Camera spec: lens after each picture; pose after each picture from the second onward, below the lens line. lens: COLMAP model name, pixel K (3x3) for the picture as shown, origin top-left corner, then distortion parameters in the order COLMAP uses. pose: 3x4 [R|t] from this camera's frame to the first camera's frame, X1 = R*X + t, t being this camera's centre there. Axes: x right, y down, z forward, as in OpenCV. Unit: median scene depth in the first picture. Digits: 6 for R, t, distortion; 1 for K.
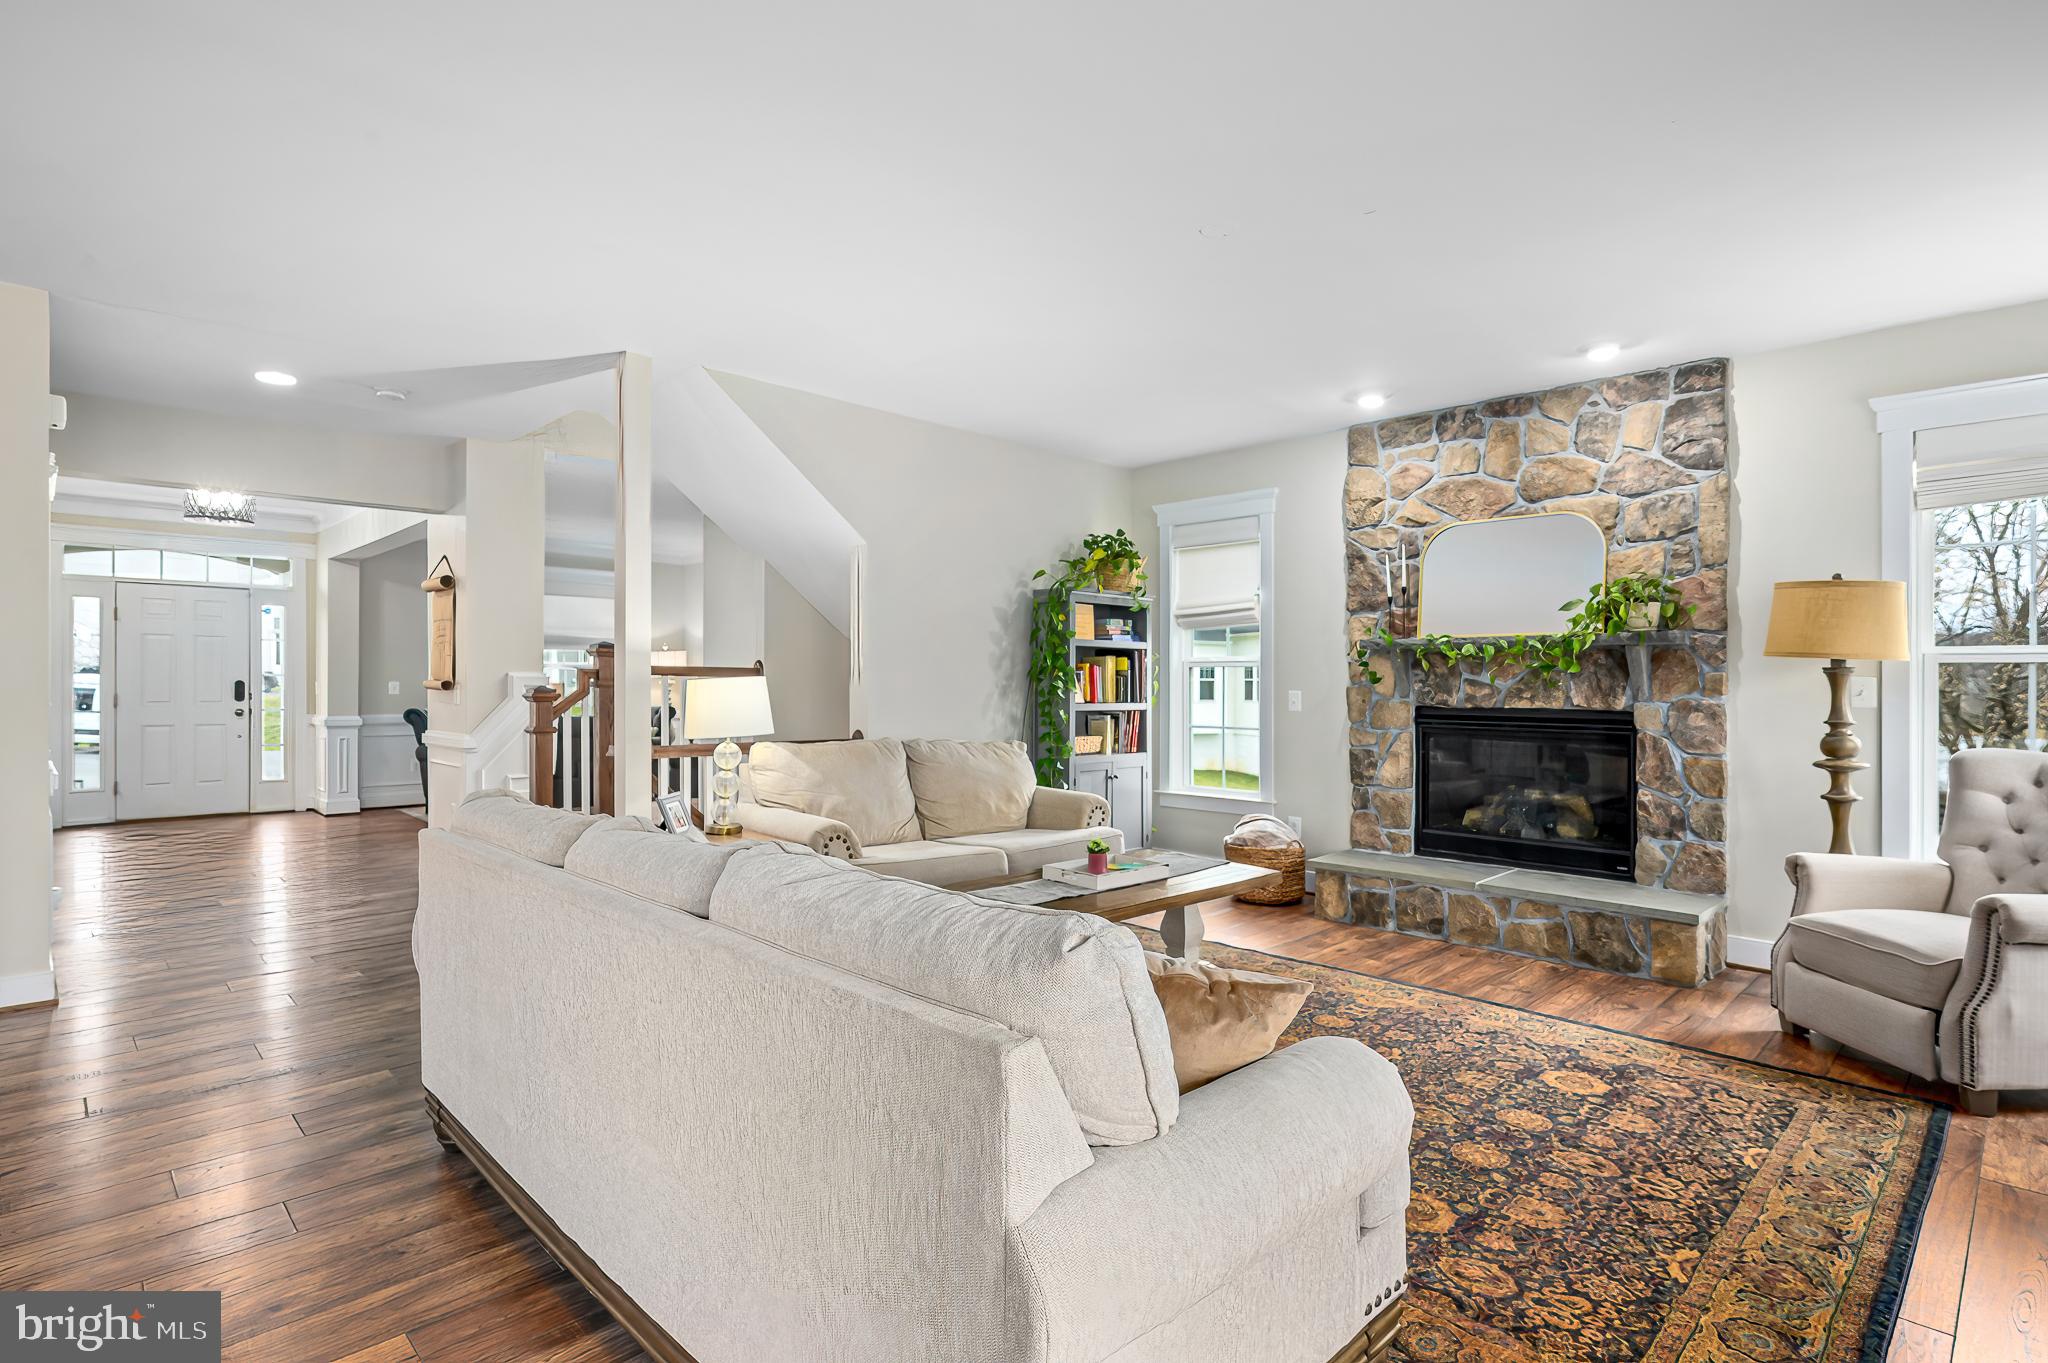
lens RADIAL K [[1011.6, 0, 1030.0], [0, 1011.6, 689.6], [0, 0, 1]] dist [0.000155, 0.000114]
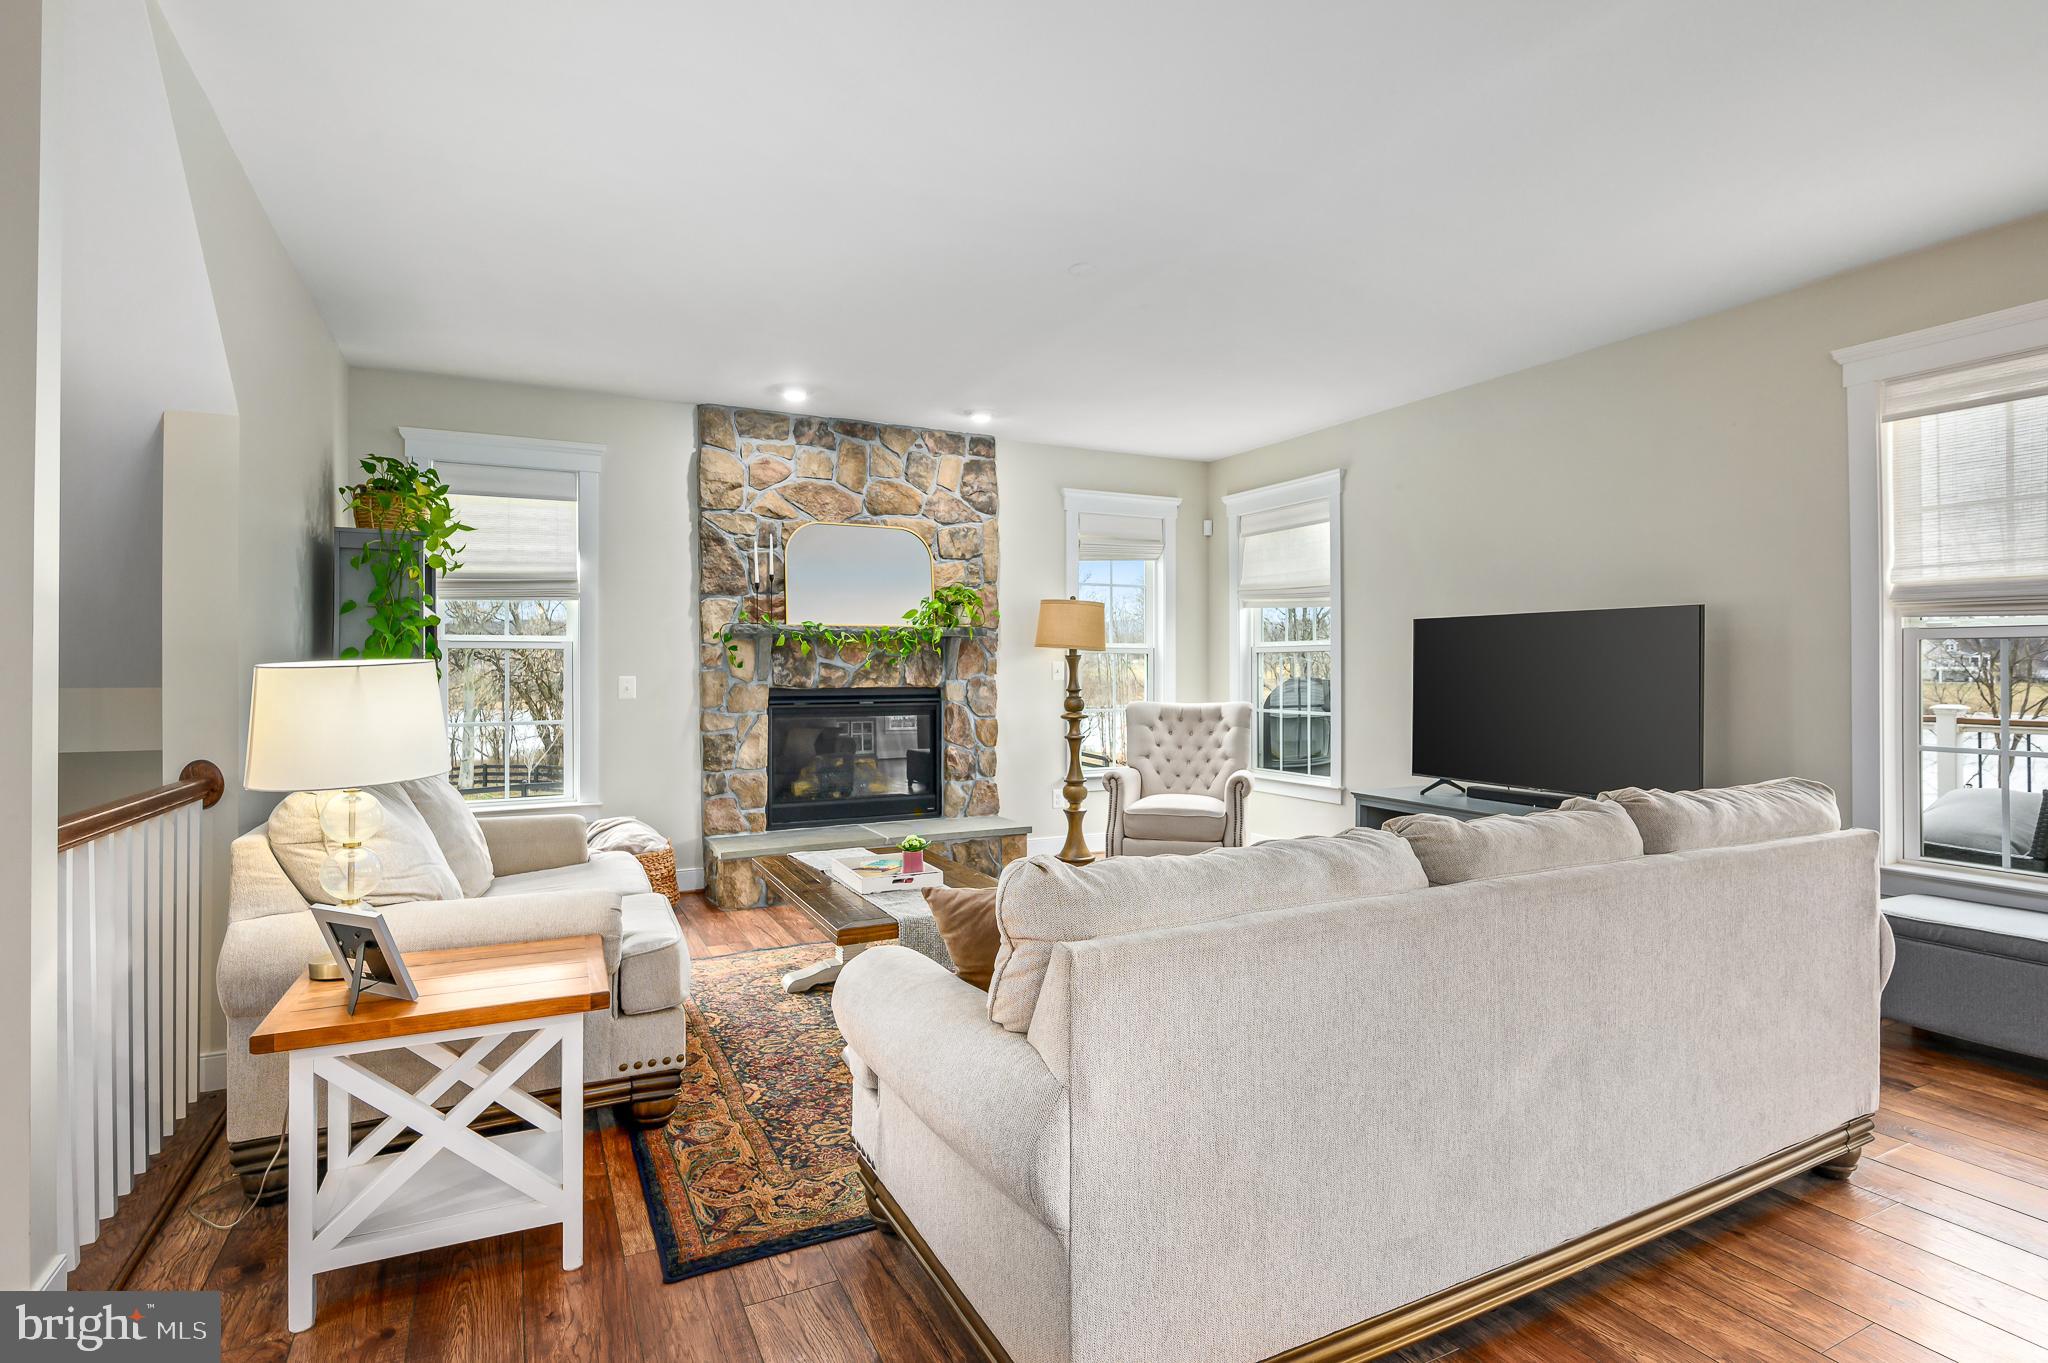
lens RADIAL K [[1011.6, 0, 1026.3], [0, 1011.6, 668.6], [0, 0, 1]] dist [0.000155, 0.000114]
pose [[0.307527, -0.005537, 0.951523, -0.589561], [0.012090, 0.999925, 0.001912, -0.003696], [-0.951463, 0.010916, 0.307571, 0.466131]]
